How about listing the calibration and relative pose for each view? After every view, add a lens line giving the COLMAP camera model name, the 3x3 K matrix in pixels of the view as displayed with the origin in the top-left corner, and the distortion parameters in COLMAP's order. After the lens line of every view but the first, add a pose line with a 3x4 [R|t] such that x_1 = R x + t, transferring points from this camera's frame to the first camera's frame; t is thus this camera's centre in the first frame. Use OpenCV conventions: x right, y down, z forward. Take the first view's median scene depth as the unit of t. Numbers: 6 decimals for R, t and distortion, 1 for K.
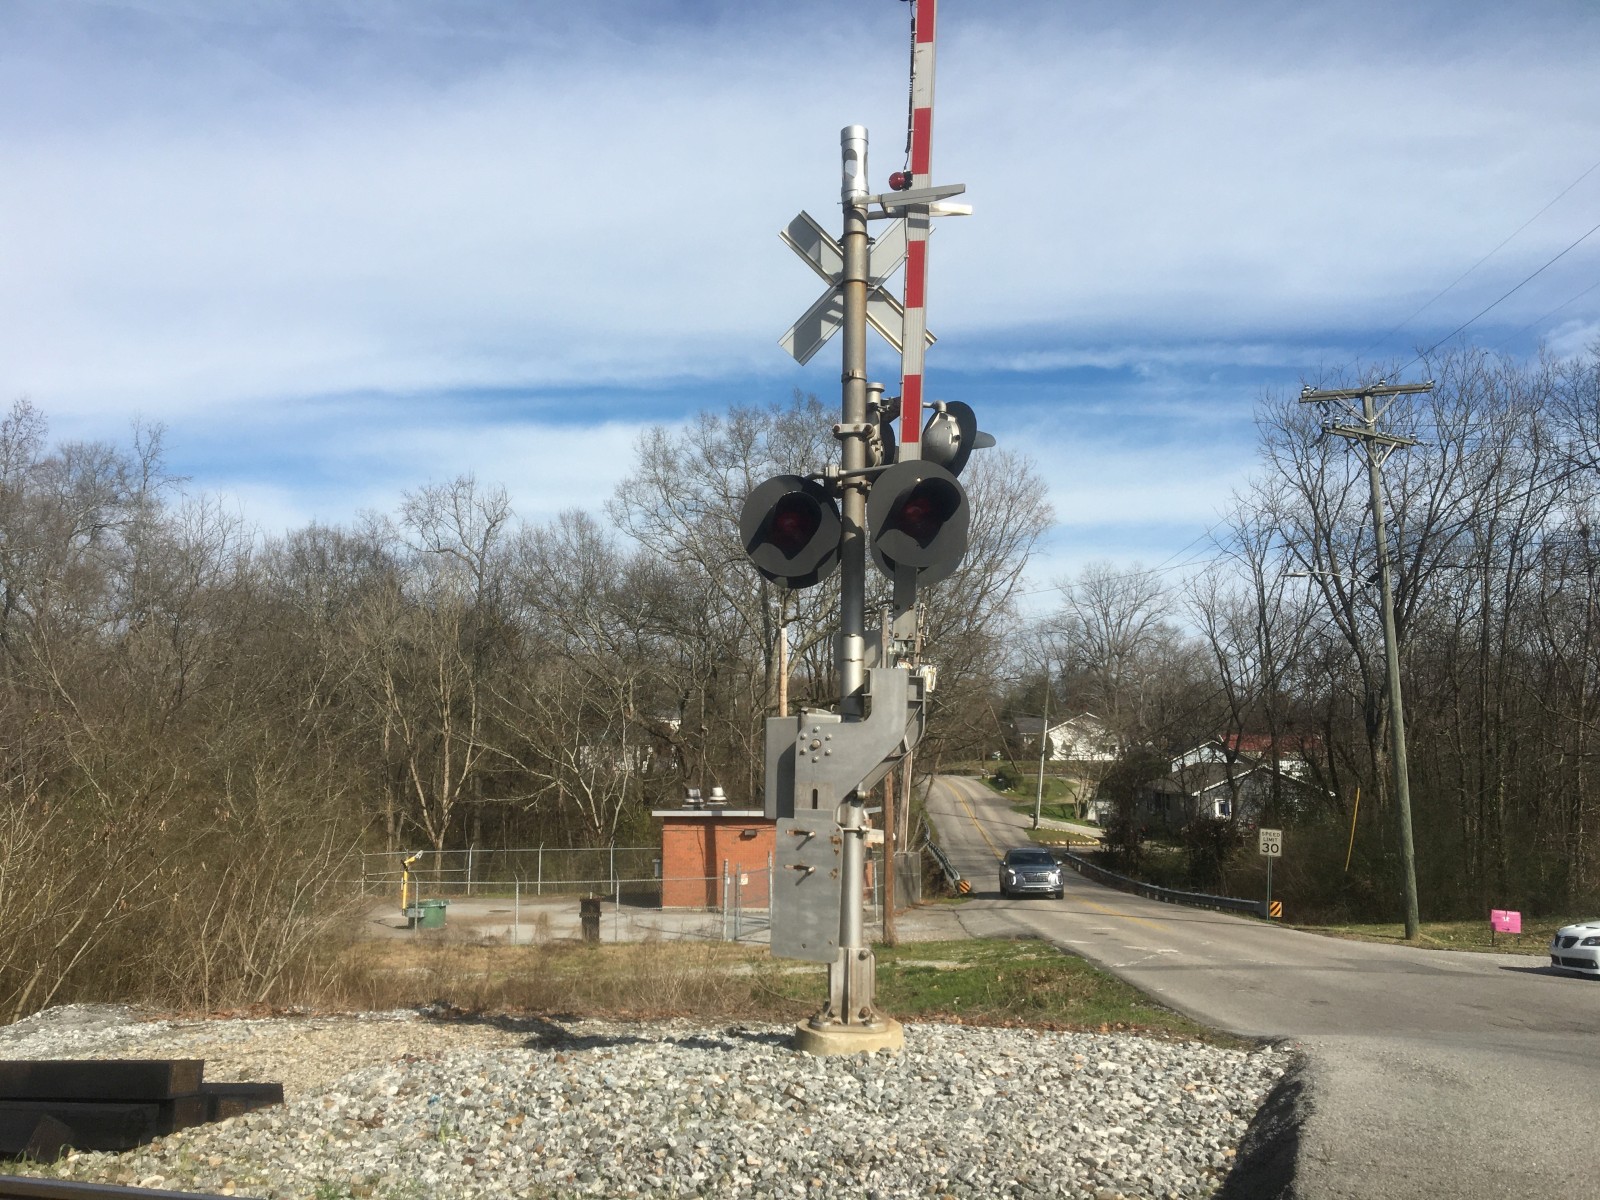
lens RADIAL K [[1272.6, 0, 787.7], [0, 1272.6, 601.3], [0, 0, 1]] dist [0.049418, -0.085161]
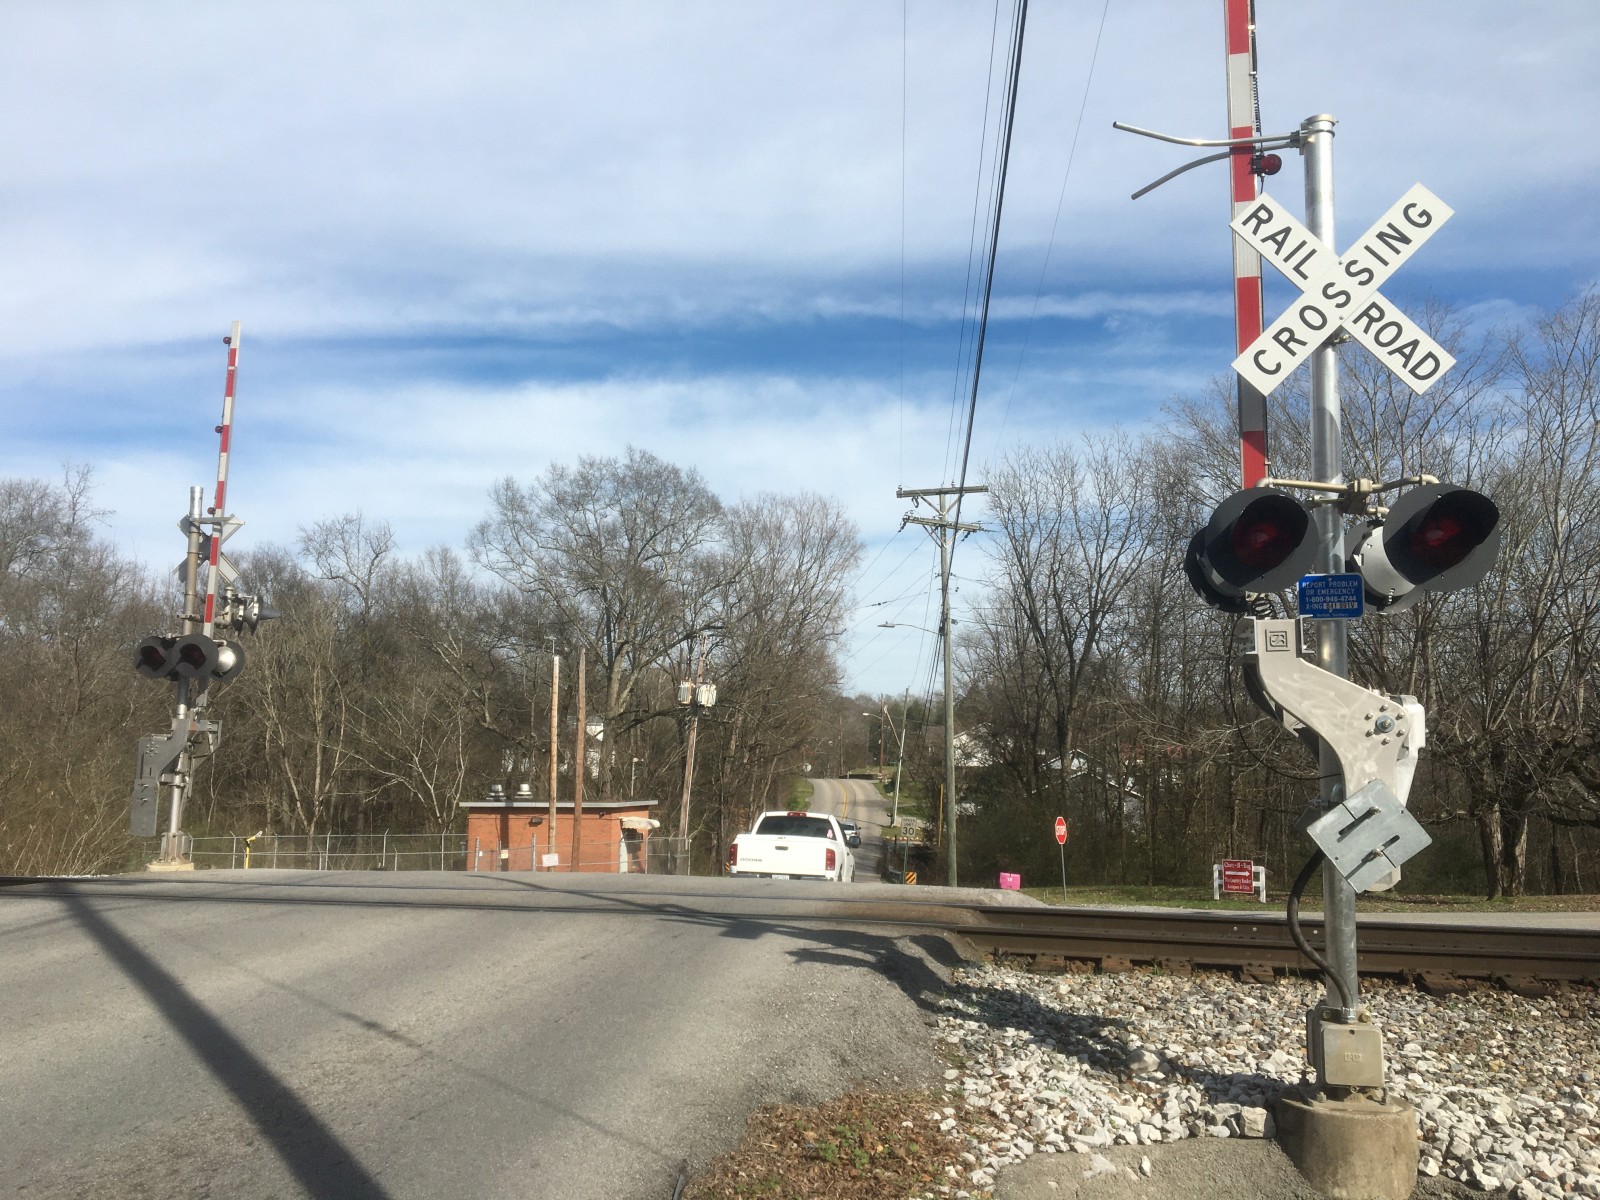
lens RADIAL K [[1272.6, 0, 791.5], [0, 1272.6, 591.5], [0, 0, 1]] dist [0.049418, -0.085161]
pose [[0.999873, 0.009714, 0.012651, 0.182644], [-0.009572, 0.999891, -0.011237, -0.026417], [-0.012759, 0.011114, 0.999857, -0.223525]]
